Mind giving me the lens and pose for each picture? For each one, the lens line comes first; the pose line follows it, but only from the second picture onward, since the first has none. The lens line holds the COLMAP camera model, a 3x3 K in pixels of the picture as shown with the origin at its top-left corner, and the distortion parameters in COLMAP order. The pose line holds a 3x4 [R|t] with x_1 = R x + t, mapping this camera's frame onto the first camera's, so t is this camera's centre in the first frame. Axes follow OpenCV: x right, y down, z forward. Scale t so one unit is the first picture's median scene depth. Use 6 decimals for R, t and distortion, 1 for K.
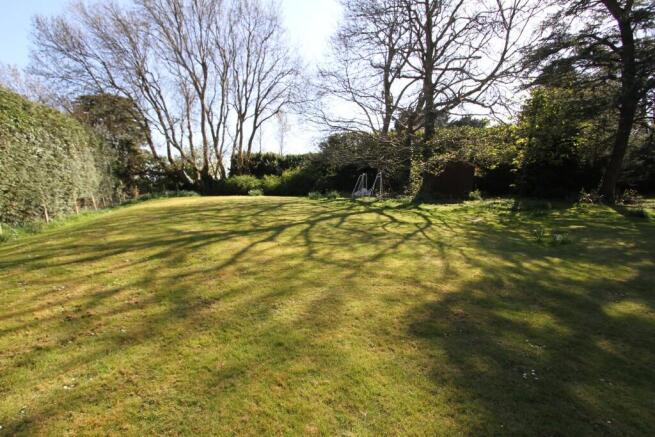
lens RADIAL K [[314.6, 0, 326.9], [0, 314.6, 228.2], [0, 0, 1]] dist [-0.027301, 0.001177]
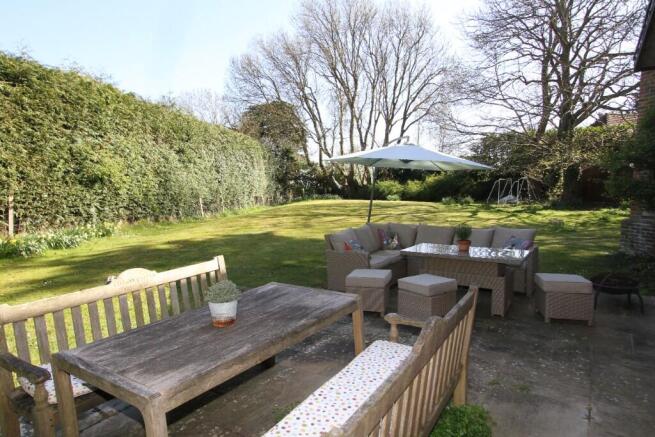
lens RADIAL K [[424.2, 0, 327.5], [0, 424.2, 218.5], [0, 0, 1]] dist [0.001461, 0.000227]
pose [[0.896256, 0.037970, -0.441909, 0.162248], [-0.072052, 0.995559, -0.060592, 0.044616], [0.437646, 0.086146, 0.895011, -0.266510]]
